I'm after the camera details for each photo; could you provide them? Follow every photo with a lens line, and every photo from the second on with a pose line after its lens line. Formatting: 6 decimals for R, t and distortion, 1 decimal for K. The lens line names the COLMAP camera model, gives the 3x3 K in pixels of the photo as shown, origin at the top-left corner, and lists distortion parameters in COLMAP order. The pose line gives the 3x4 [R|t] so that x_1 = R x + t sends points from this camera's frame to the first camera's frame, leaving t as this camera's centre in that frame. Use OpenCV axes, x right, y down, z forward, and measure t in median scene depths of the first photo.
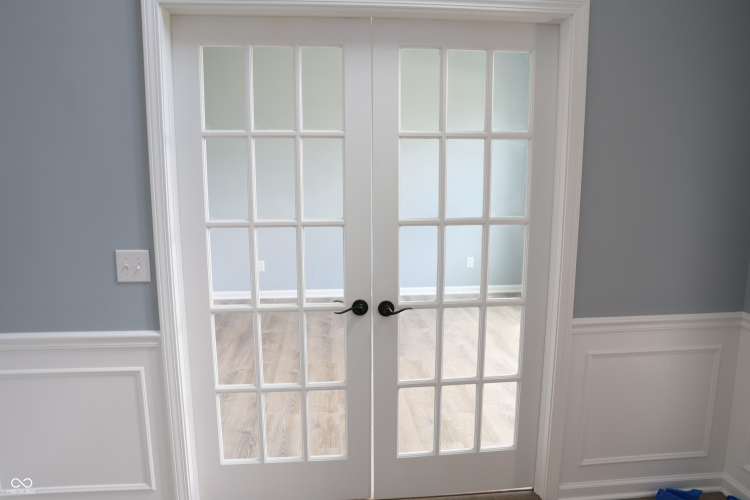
lens RADIAL K [[518.4, 0, 374.7], [0, 518.4, 249.9], [0, 0, 1]] dist [-0.100539, 0.074442]
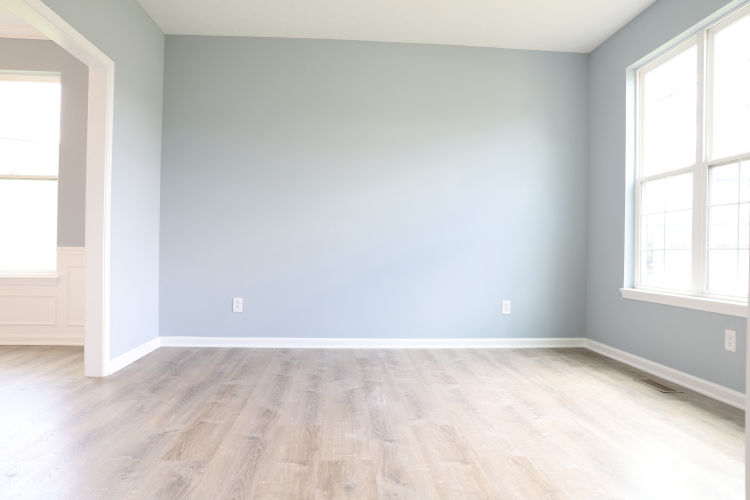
lens RADIAL K [[518.4, 0, 375.6], [0, 518.4, 252.8], [0, 0, 1]] dist [-0.100539, 0.074442]
pose [[0.999670, 0.017878, -0.018445, 0.000226], [-0.020539, 0.987547, -0.155979, 0.097425], [0.015427, 0.156307, 0.987588, 0.309742]]
